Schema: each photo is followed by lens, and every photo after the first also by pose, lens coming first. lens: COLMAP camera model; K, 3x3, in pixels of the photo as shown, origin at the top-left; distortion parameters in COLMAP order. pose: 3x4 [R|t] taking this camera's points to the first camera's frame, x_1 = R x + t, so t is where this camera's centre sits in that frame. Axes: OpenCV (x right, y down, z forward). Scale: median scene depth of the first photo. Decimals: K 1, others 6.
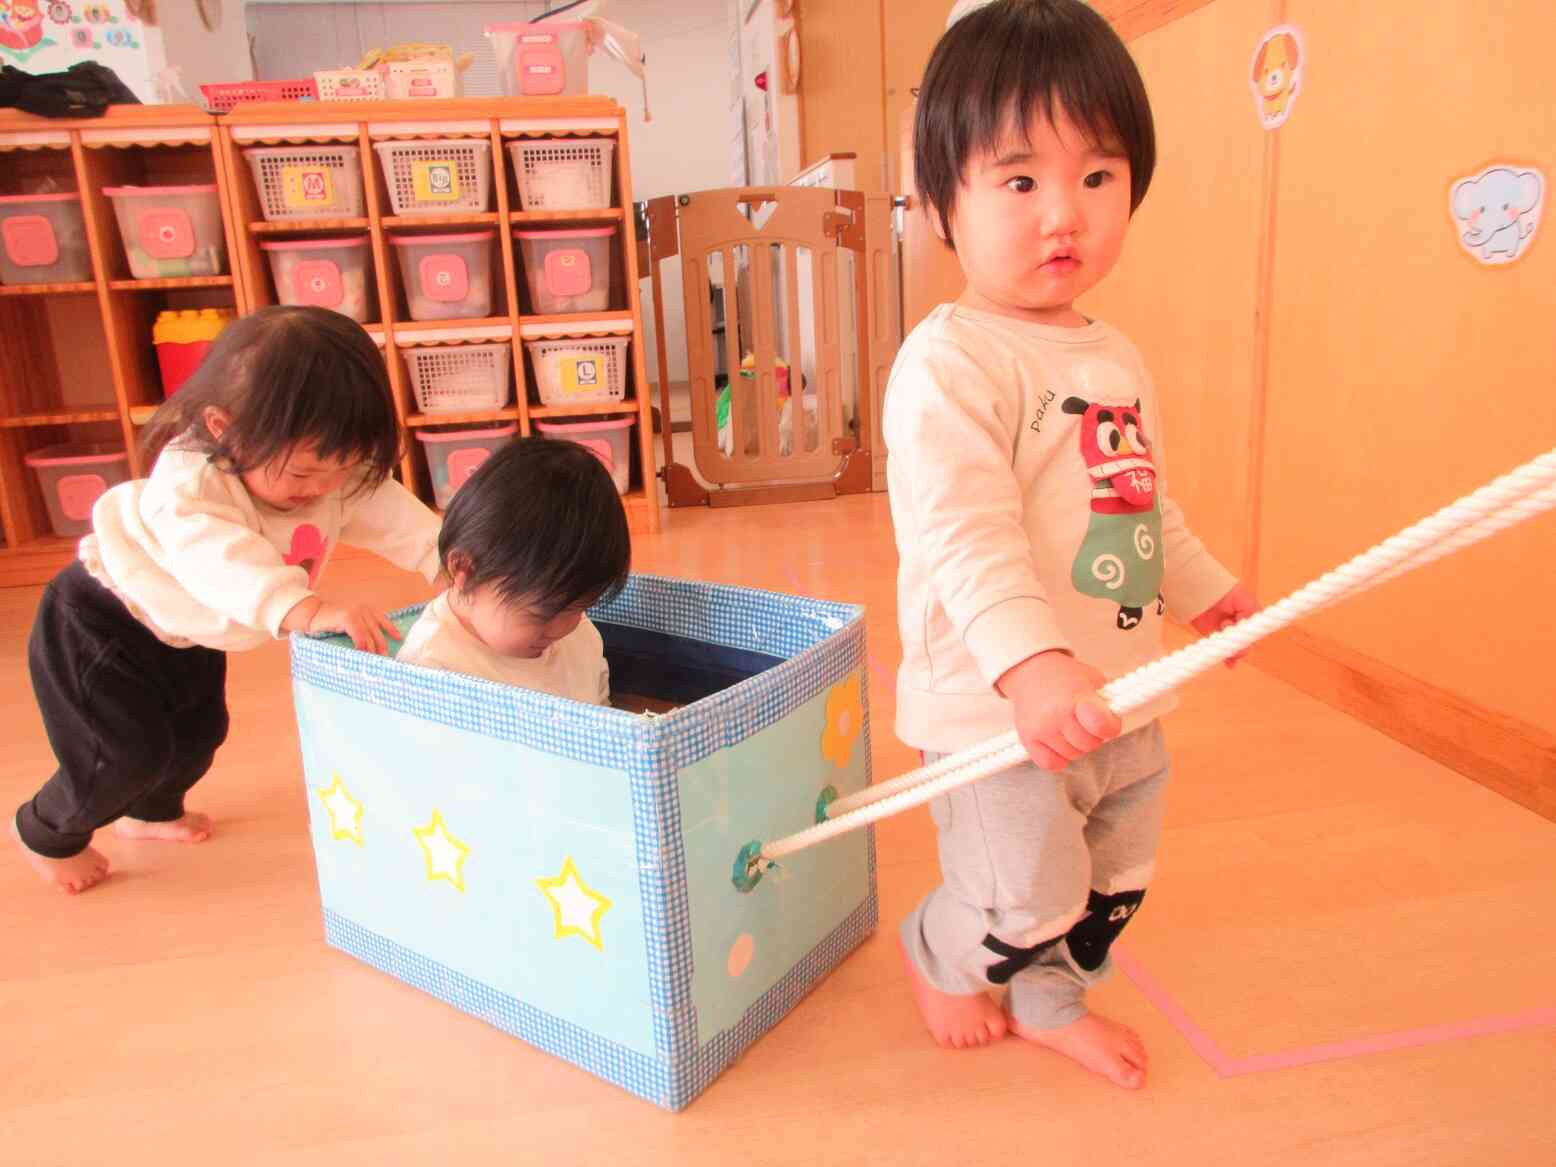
lens RADIAL K [[1165.4, 0, 781.2], [0, 1165.4, 584.1], [0, 0, 1]] dist [0.030836, -0.001377]
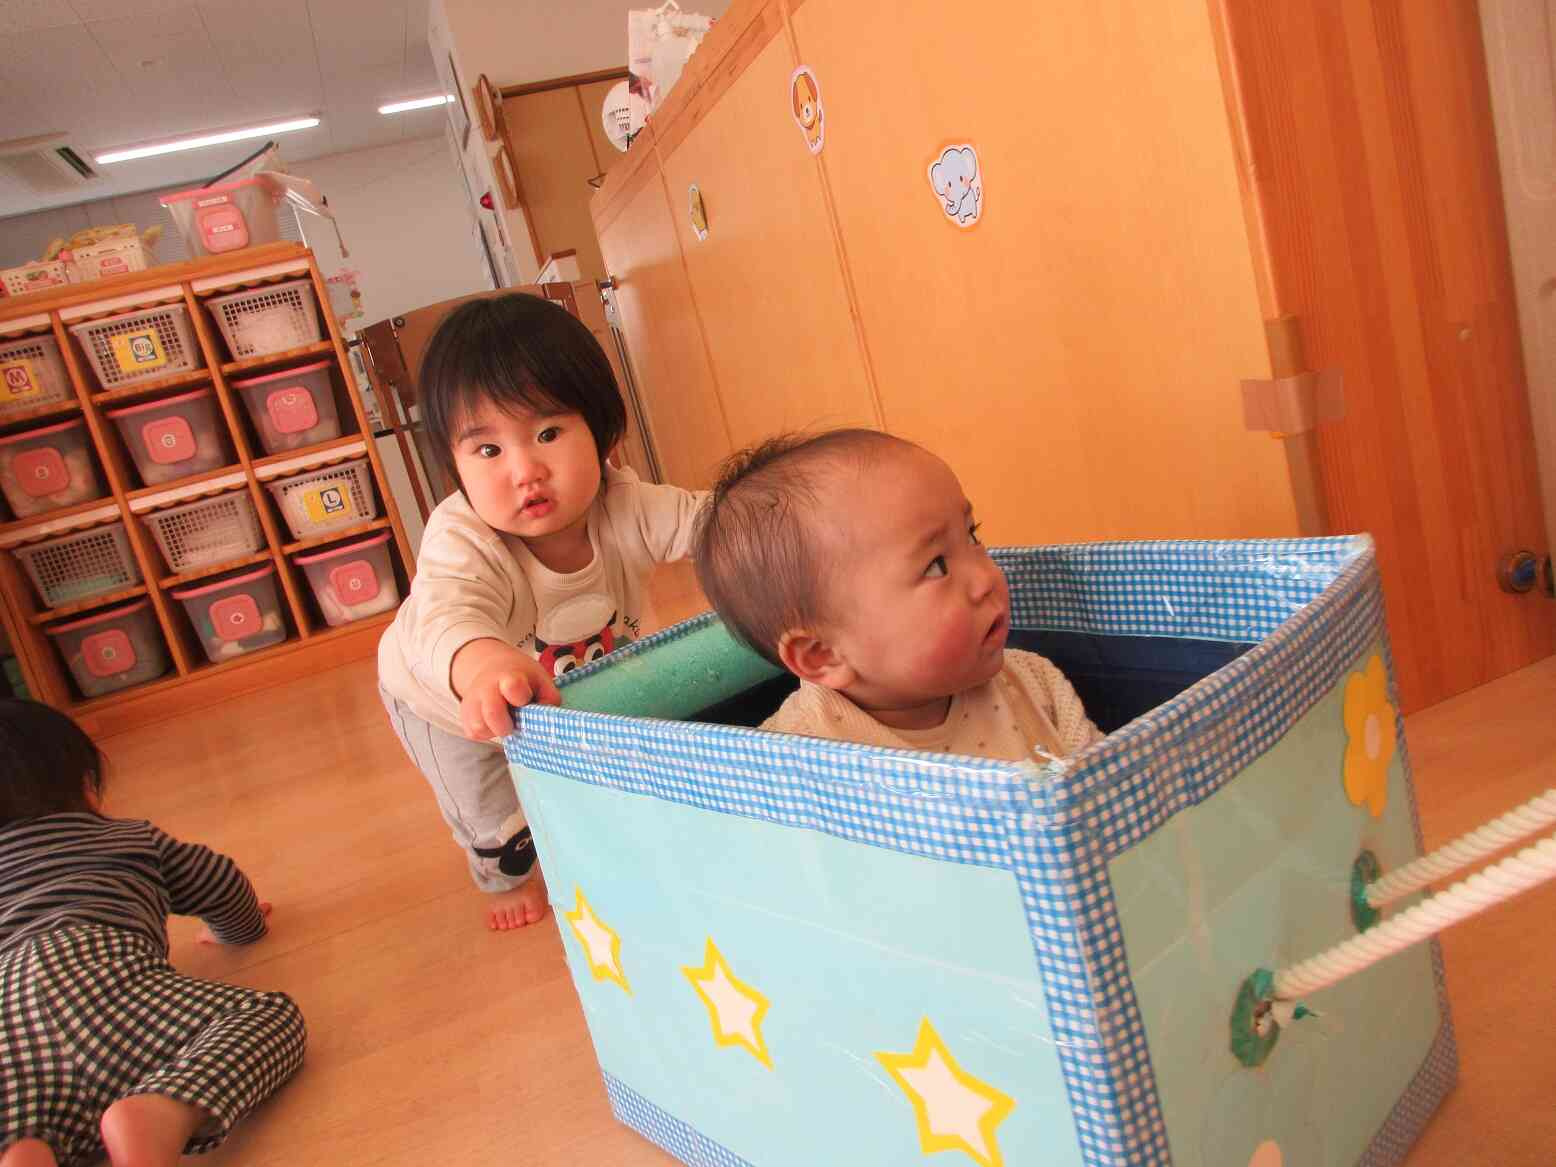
lens RADIAL K [[1165.4, 0, 782.9], [0, 1165.4, 649.4], [0, 0, 1]] dist [0.030836, -0.001377]
pose [[0.954698, -0.129746, -0.267802, -0.074819], [0.136118, 0.990678, 0.005284, 0.042616], [0.264620, -0.041498, 0.963459, 0.457015]]
